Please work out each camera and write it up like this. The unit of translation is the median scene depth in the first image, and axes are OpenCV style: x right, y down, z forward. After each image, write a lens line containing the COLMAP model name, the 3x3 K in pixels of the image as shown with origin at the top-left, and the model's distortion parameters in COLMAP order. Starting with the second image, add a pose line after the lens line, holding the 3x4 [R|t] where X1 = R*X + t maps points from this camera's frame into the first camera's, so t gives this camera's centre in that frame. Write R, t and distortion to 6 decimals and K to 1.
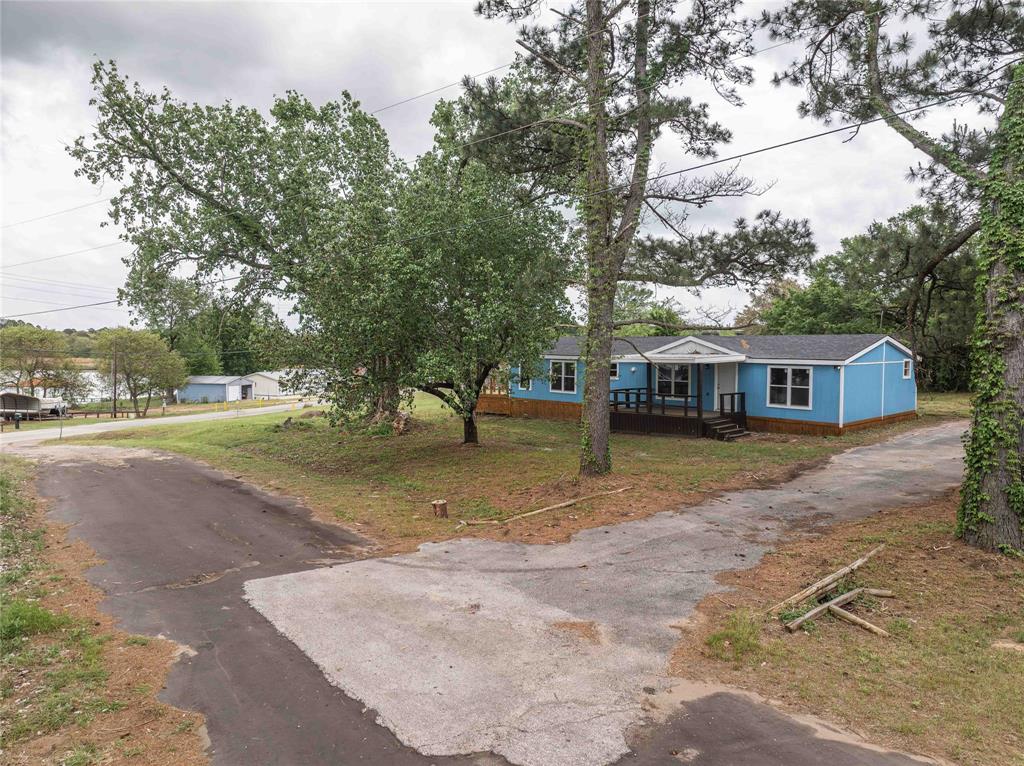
lens RADIAL K [[731.9, 0, 512.7], [0, 731.9, 381.3], [0, 0, 1]] dist [-0.030127, -0.004524]
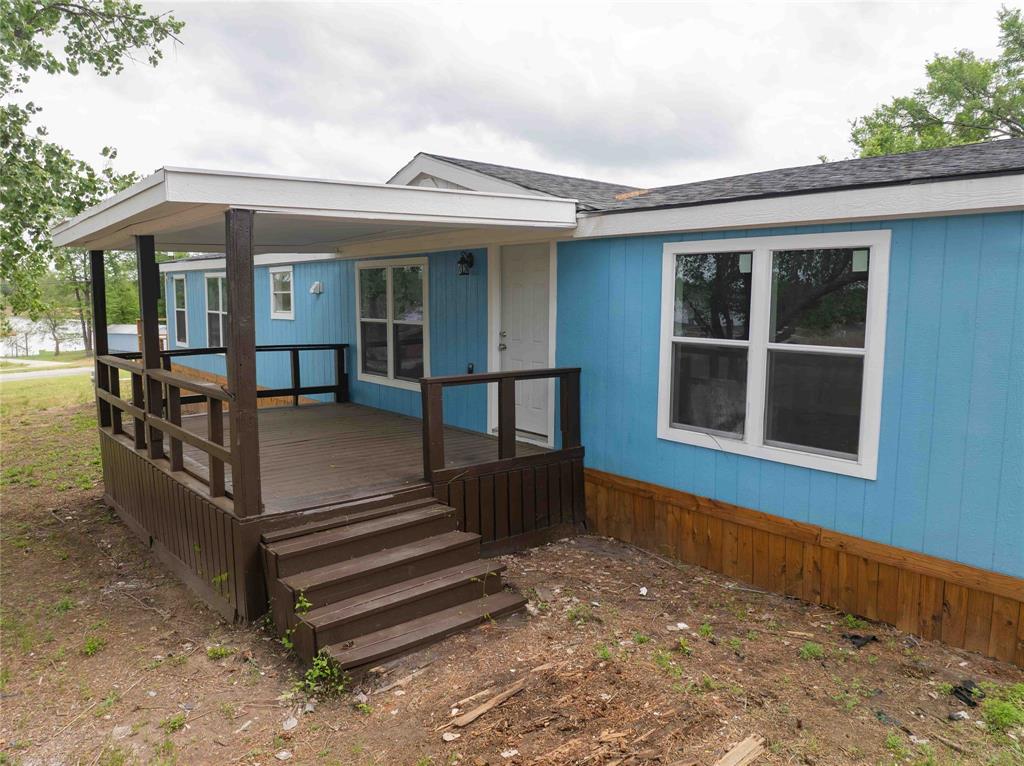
lens RADIAL K [[731.9, 0, 511.0], [0, 731.9, 384.1], [0, 0, 1]] dist [-0.030127, -0.004524]
pose [[0.998640, 0.007669, -0.051577, 0.318323], [-0.004155, 0.997683, 0.067903, 0.004604], [0.051978, -0.067597, 0.996358, 0.789302]]
